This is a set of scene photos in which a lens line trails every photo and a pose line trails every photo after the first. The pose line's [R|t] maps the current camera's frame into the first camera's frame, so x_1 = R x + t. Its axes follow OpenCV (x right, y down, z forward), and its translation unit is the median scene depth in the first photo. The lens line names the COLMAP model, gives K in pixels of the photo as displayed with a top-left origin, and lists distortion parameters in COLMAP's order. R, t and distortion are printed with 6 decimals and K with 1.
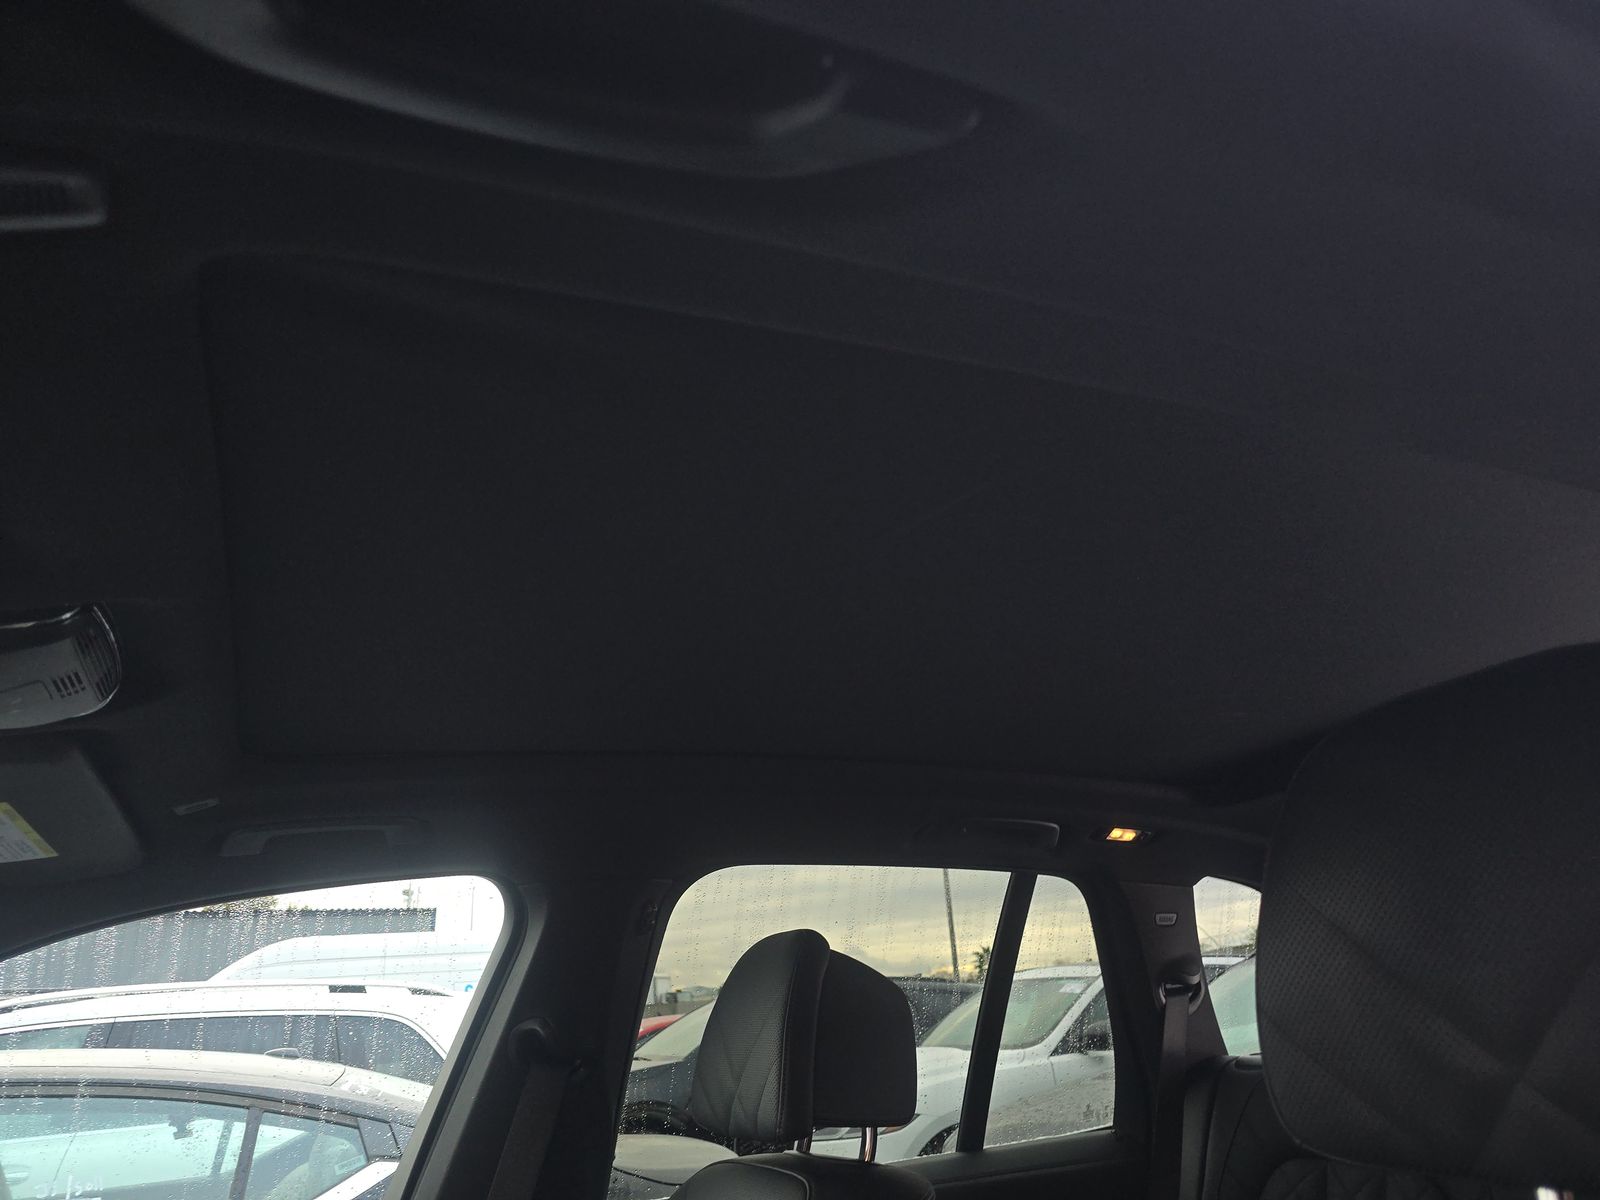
lens RADIAL K [[1045.0, 0, 807.3], [0, 1045.0, 612.0], [0, 0, 1]] dist [0.082281, -0.082234]
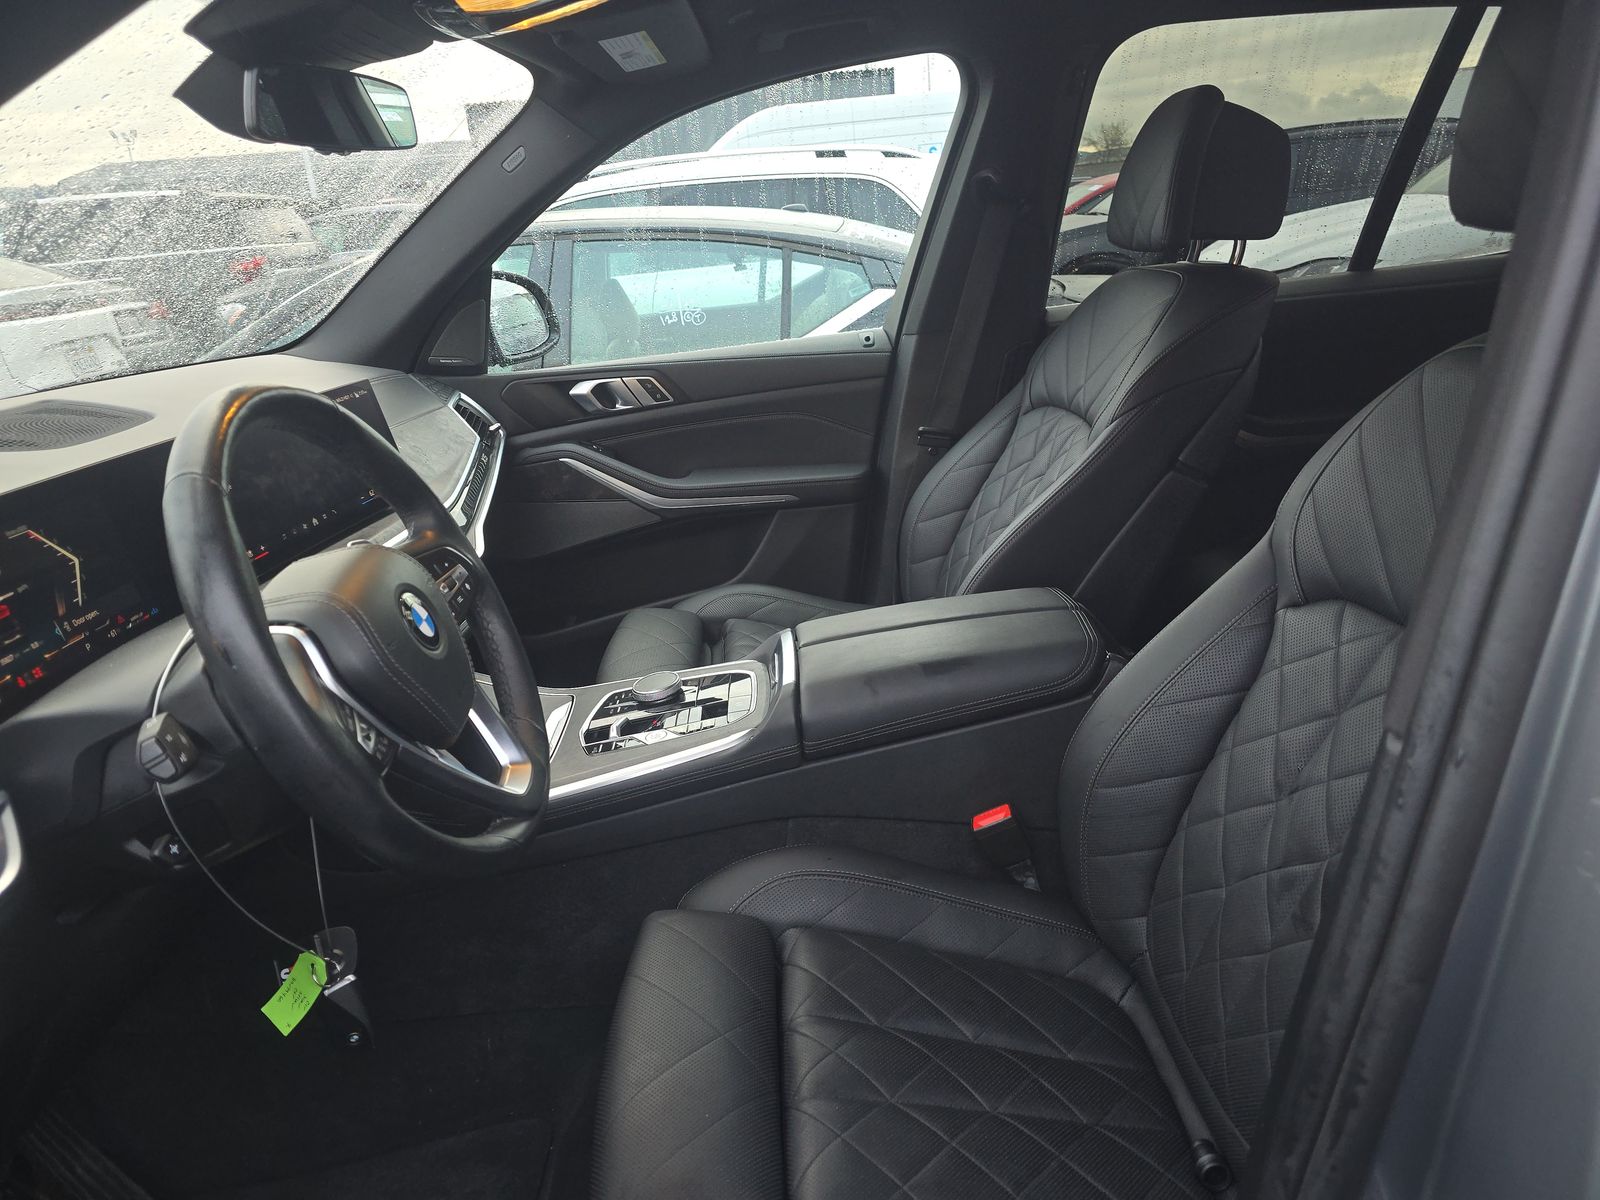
lens RADIAL K [[1045.0, 0, 807.3], [0, 1045.0, 612.0], [0, 0, 1]] dist [0.082281, -0.082234]
pose [[0.921174, 0.122825, -0.369259, 0.042142], [0.163622, 0.738688, 0.653887, -0.051101], [0.353080, -0.662762, 0.660364, -0.149551]]
